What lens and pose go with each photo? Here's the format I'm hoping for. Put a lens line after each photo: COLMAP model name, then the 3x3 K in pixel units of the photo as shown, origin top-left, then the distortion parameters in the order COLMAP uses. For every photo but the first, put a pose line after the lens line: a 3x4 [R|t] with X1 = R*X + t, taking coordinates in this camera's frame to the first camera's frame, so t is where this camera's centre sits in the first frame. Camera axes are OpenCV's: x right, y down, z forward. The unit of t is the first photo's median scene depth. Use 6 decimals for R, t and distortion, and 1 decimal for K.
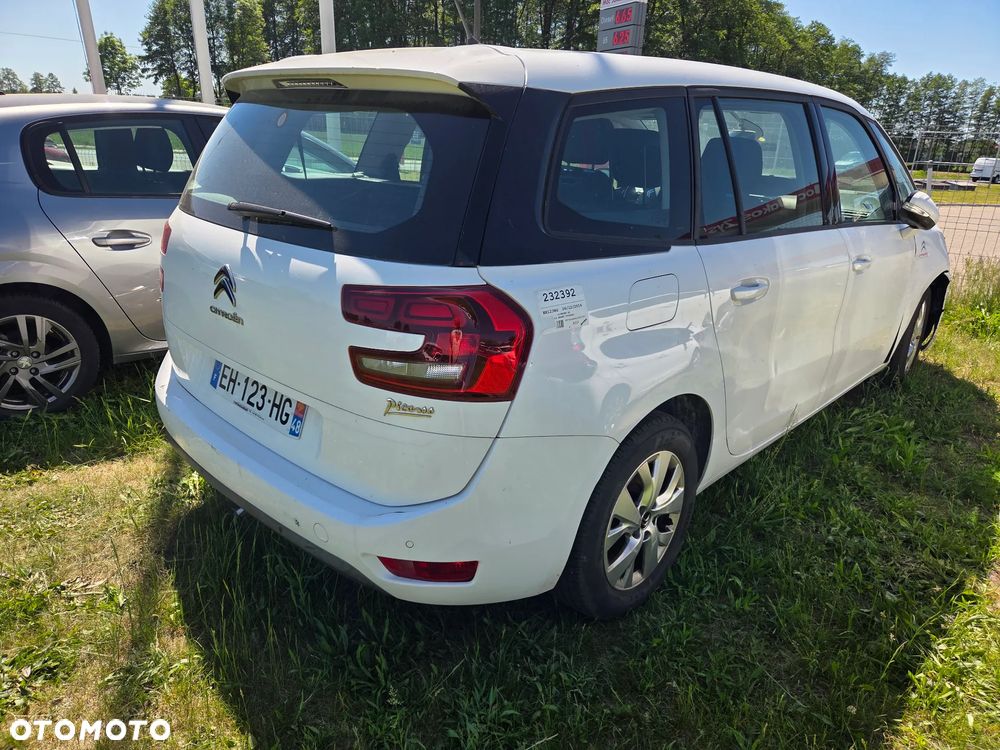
lens RADIAL K [[668.3, 0, 500.0], [0, 668.3, 375.0], [0, 0, 1]] dist [0.063784, -0.047985]
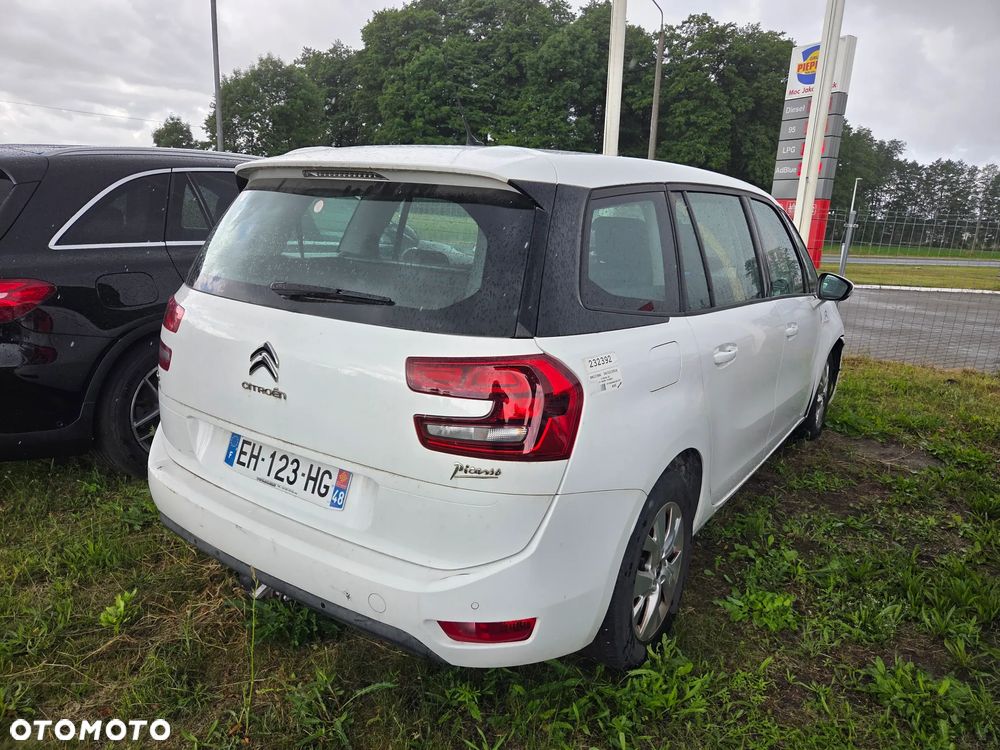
lens RADIAL K [[671.9, 0, 501.9], [0, 671.9, 357.5], [0, 0, 1]] dist [0.039101, -0.003417]
pose [[0.986332, -0.025120, 0.162847, -0.222562], [0.046036, 0.990965, -0.125972, 0.006430], [-0.158211, 0.131747, 0.978576, -0.061615]]
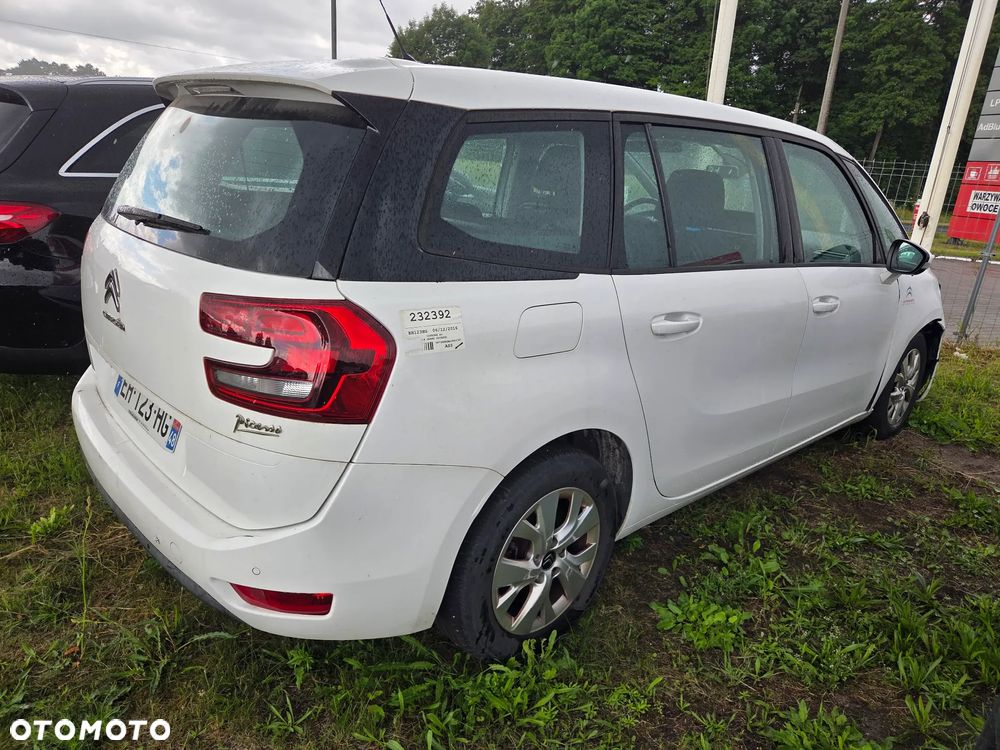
lens RADIAL K [[668.3, 0, 500.0], [0, 668.3, 375.0], [0, 0, 1]] dist [0.063784, -0.047985]
pose [[0.997359, 0.054165, -0.048390, 0.207392], [-0.056150, 0.997595, -0.040638, -0.002151], [0.046073, 0.043248, 0.998001, 0.052778]]
